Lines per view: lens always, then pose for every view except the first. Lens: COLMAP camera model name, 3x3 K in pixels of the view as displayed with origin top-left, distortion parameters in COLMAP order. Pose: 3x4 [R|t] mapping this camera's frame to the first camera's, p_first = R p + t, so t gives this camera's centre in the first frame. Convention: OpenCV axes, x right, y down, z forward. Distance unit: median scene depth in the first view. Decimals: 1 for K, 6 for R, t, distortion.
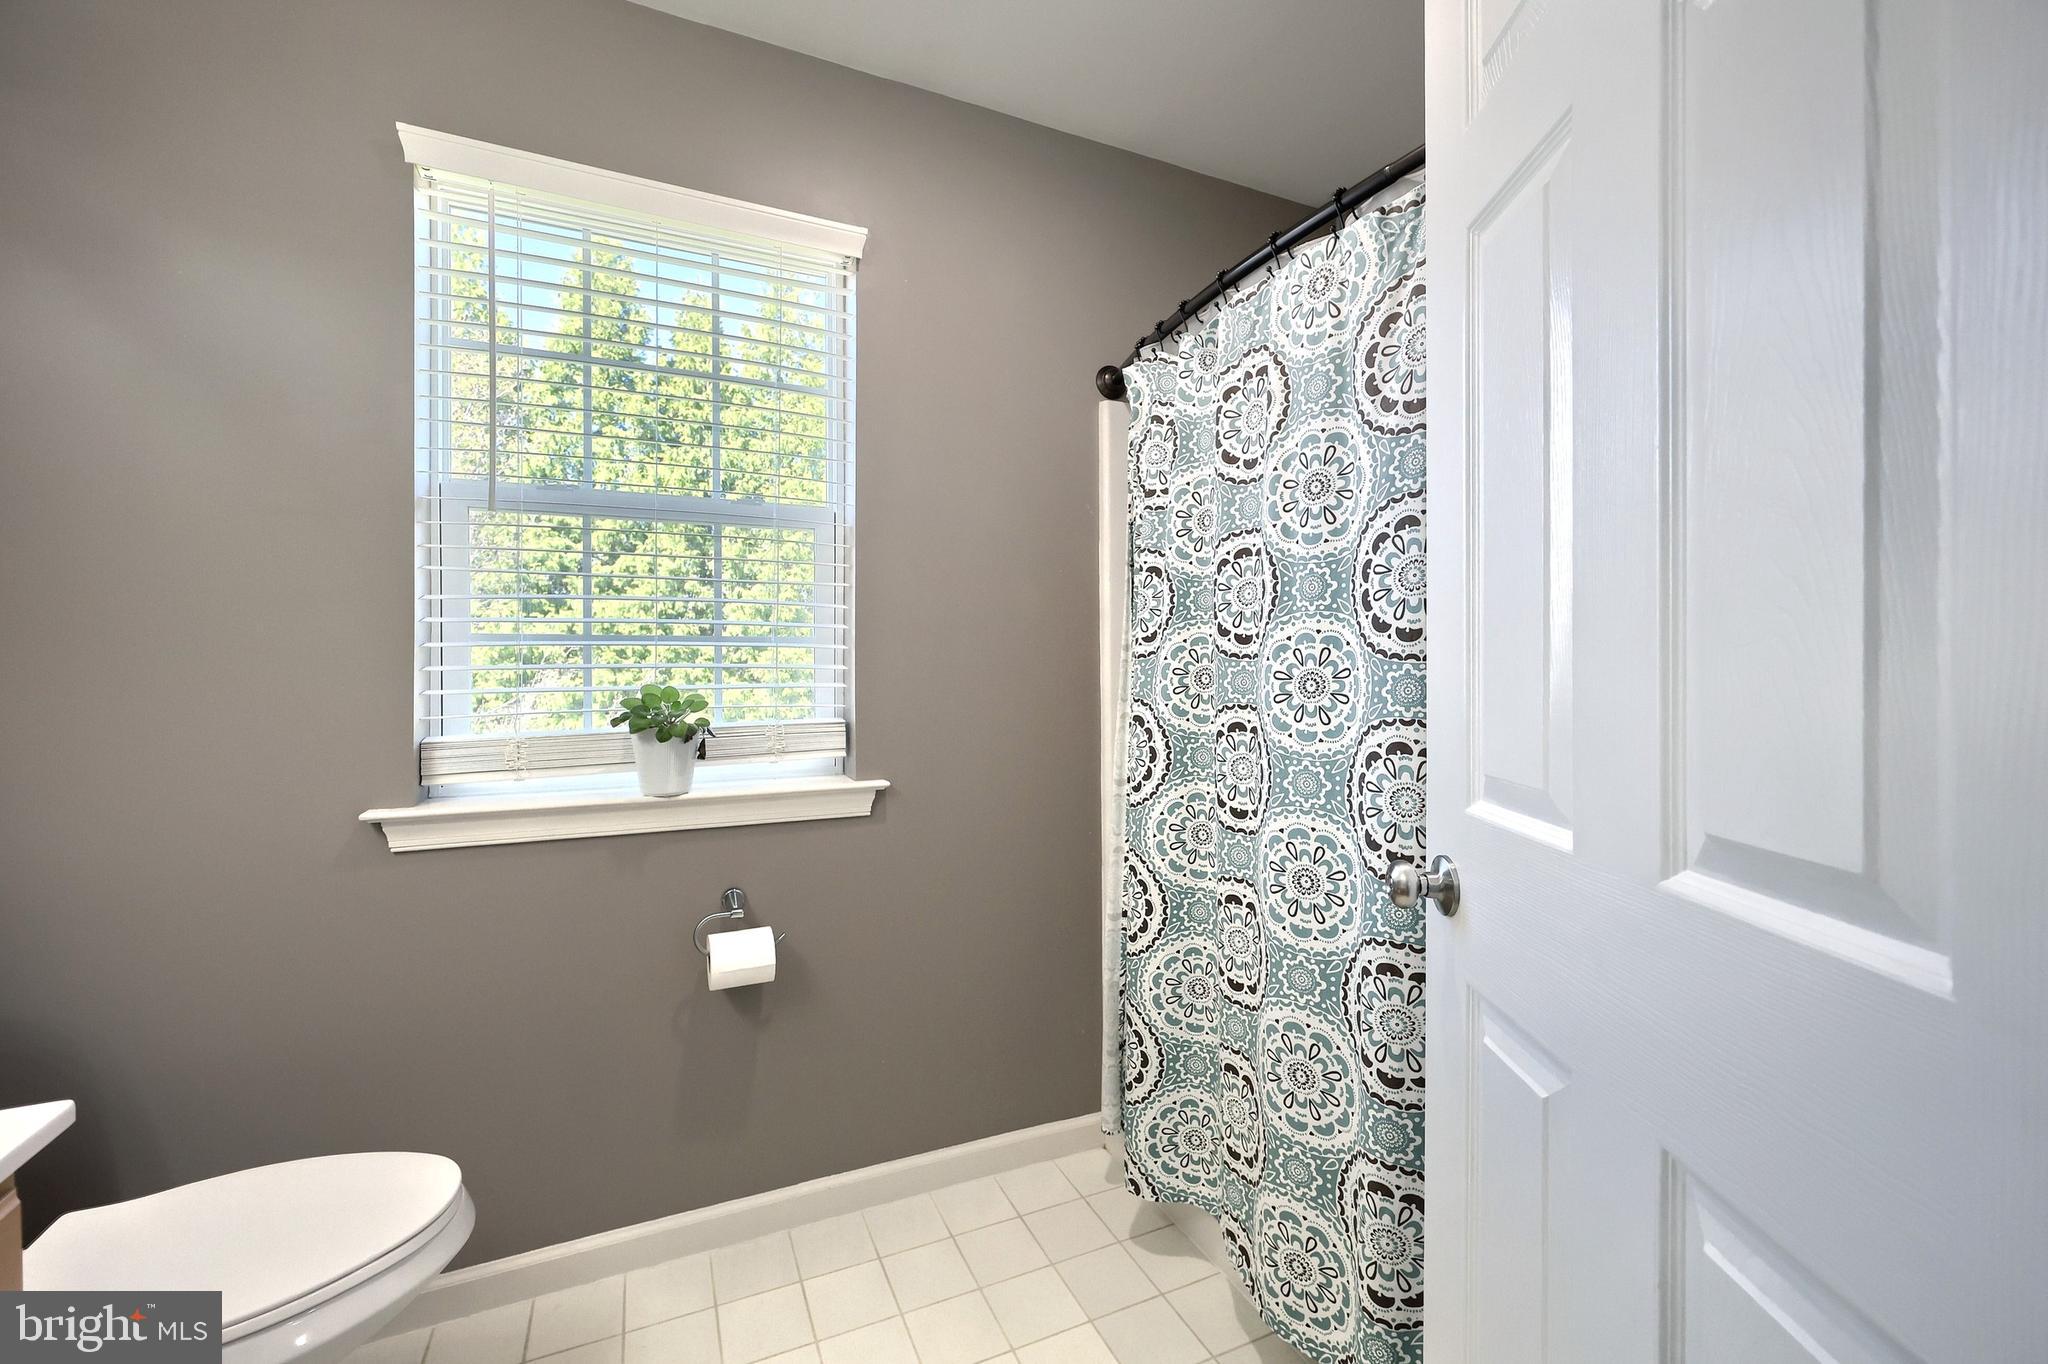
lens RADIAL K [[833.0, 0, 1013.5], [0, 833.0, 675.1], [0, 0, 1]] dist [0.000400, 0.000290]
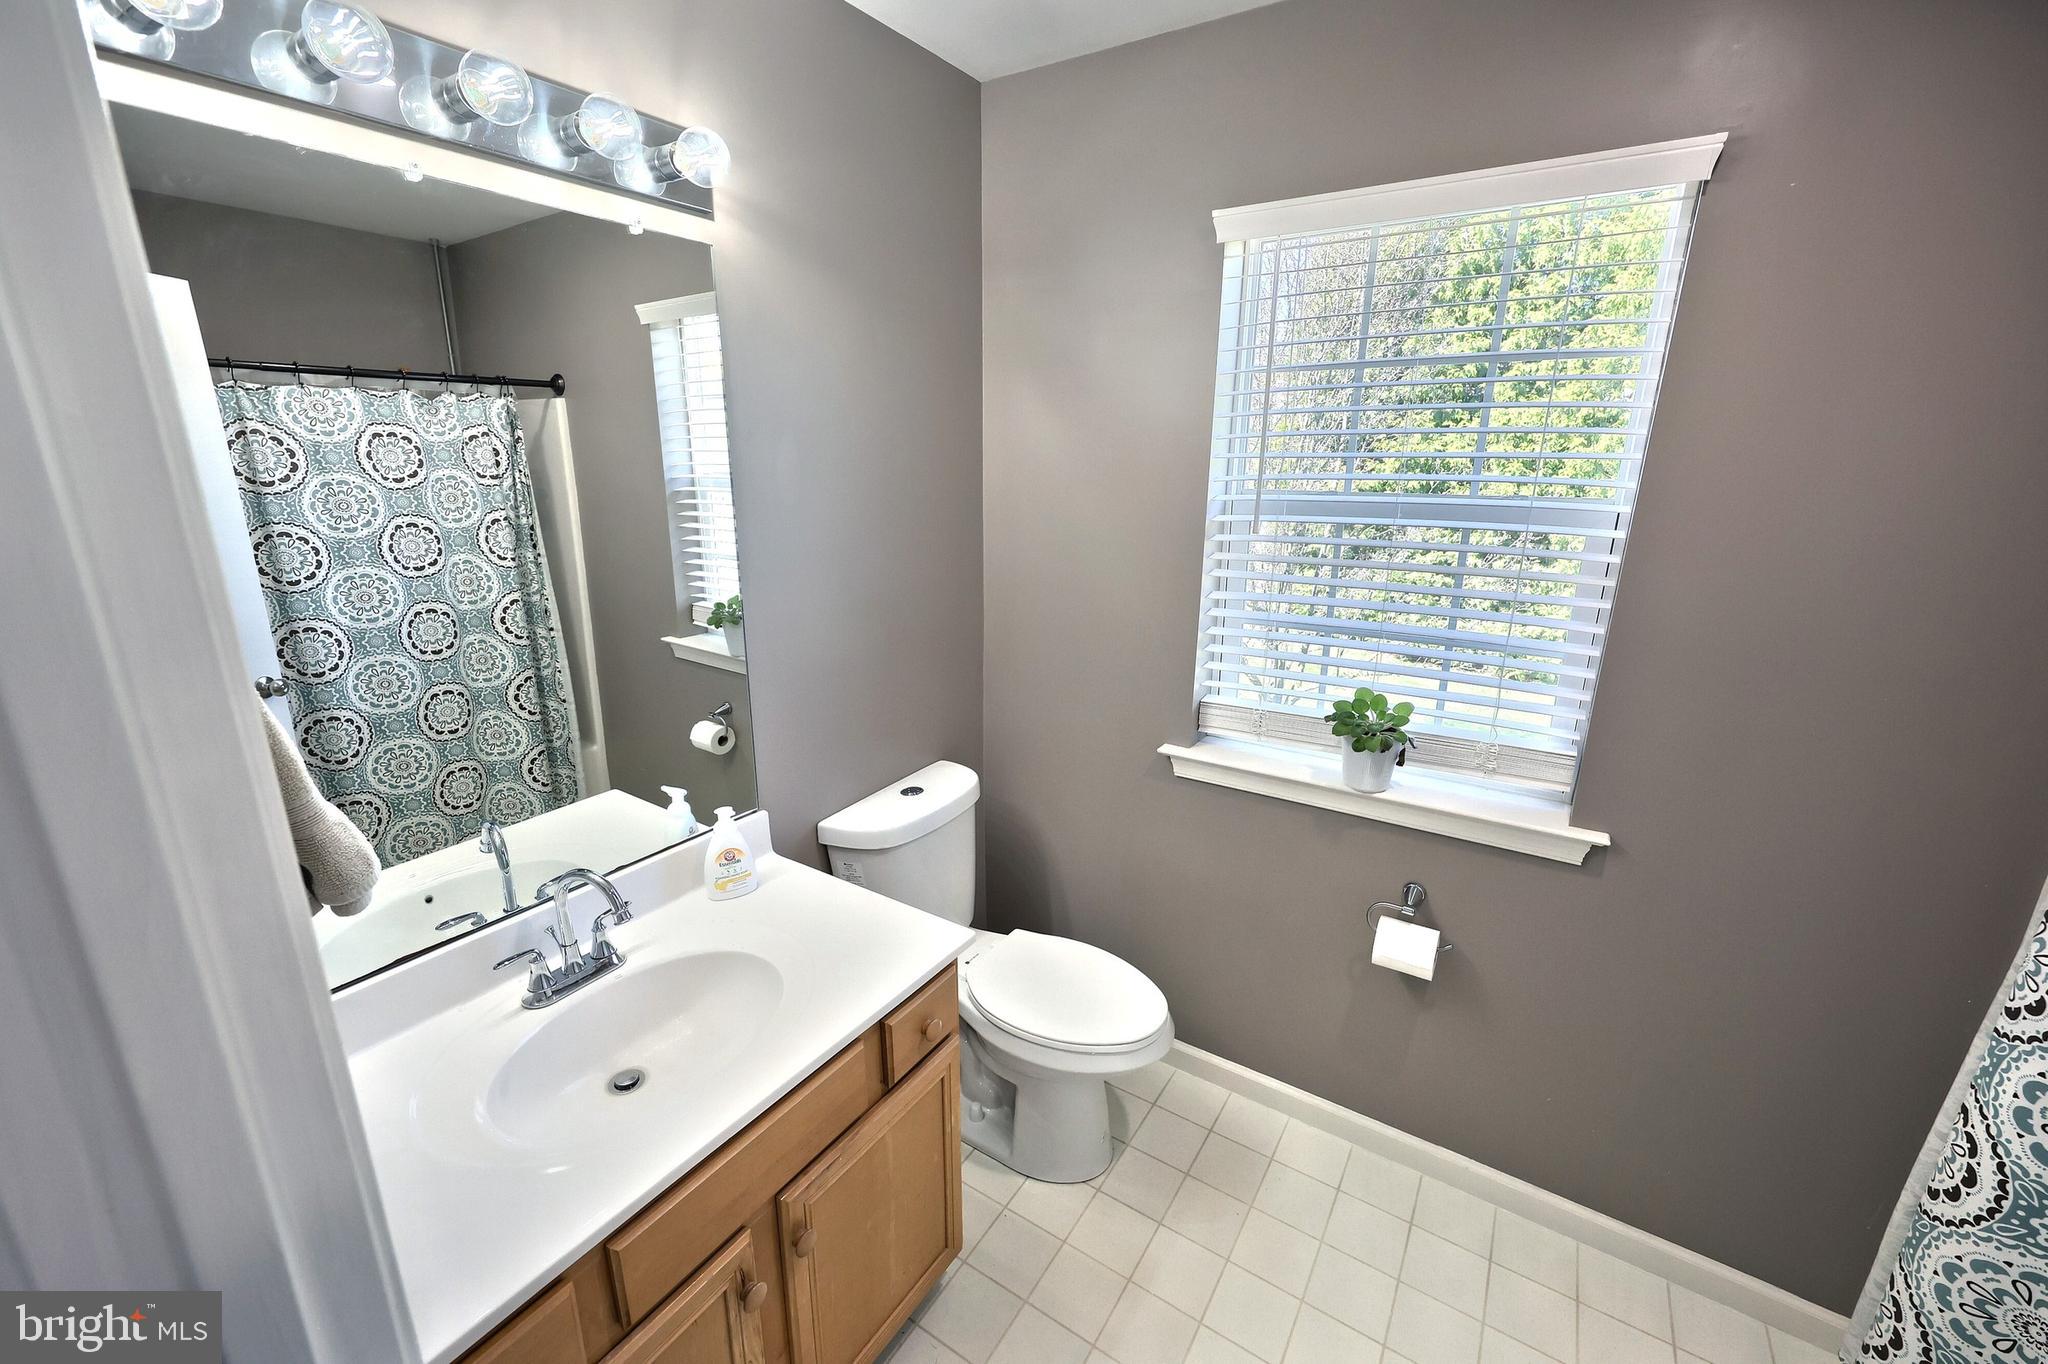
lens RADIAL K [[833.0, 0, 1013.5], [0, 833.0, 675.1], [0, 0, 1]] dist [0.000400, 0.000290]
pose [[0.529877, 0.229596, -0.816405, 0.212041], [-0.003632, 0.963262, 0.268539, -0.299855], [0.848067, -0.139327, 0.511244, 0.044684]]
